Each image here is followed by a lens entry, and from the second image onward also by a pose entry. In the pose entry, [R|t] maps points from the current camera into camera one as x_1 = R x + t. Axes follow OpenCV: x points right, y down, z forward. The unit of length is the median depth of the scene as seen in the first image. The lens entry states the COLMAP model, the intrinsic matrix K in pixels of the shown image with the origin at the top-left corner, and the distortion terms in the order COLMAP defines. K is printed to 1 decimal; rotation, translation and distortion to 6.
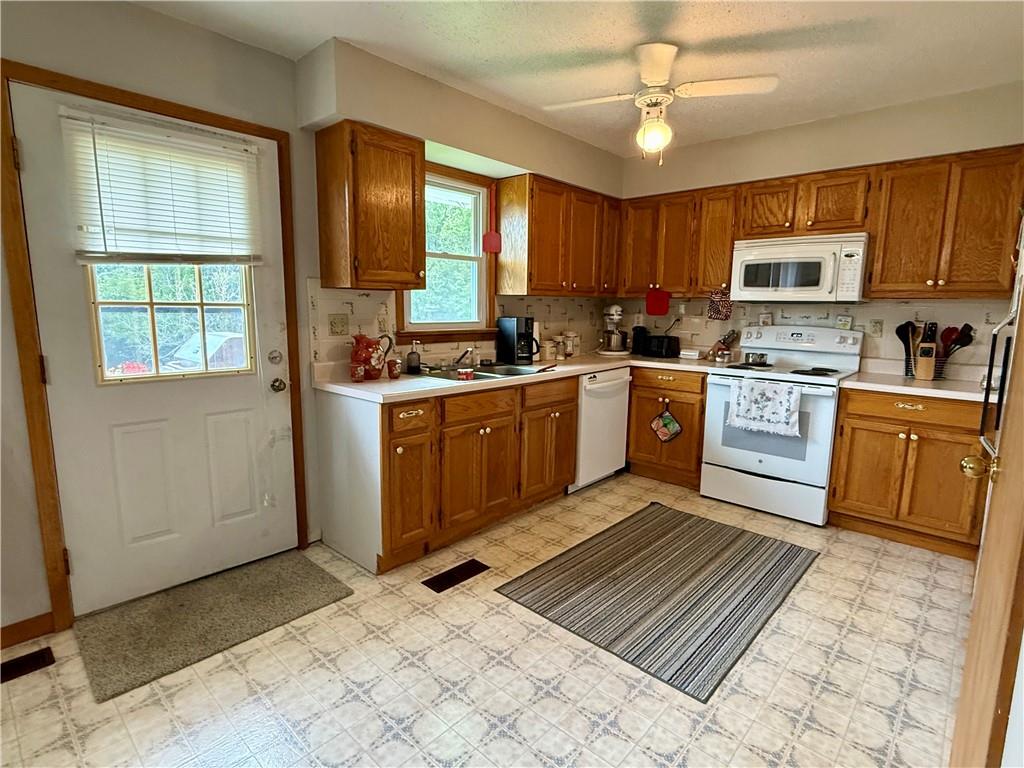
lens RADIAL K [[521.4, 0, 512.0], [0, 521.4, 384.0], [0, 0, 1]] dist [-0.001648, -0.001067]
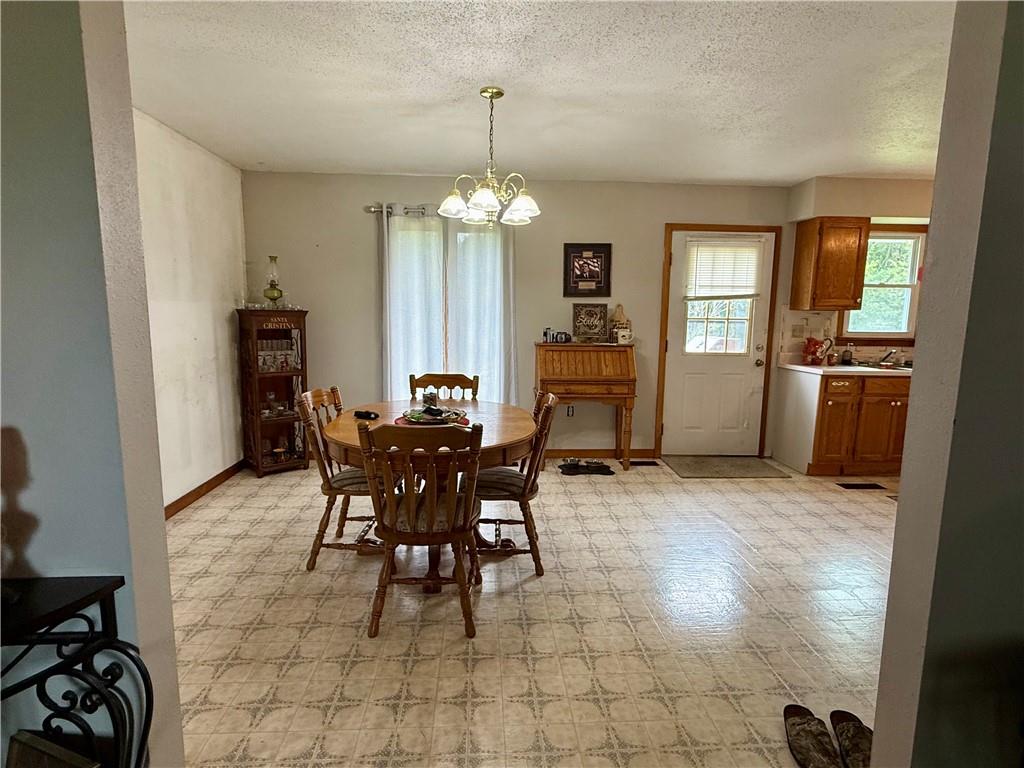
lens RADIAL K [[521.4, 0, 512.0], [0, 521.4, 384.0], [0, 0, 1]] dist [-0.001648, -0.001067]
pose [[0.713926, 0.089728, -0.694449, 0.207343], [-0.107669, 0.994028, 0.017747, 0.134000], [0.691894, 0.062100, 0.719323, -0.899262]]
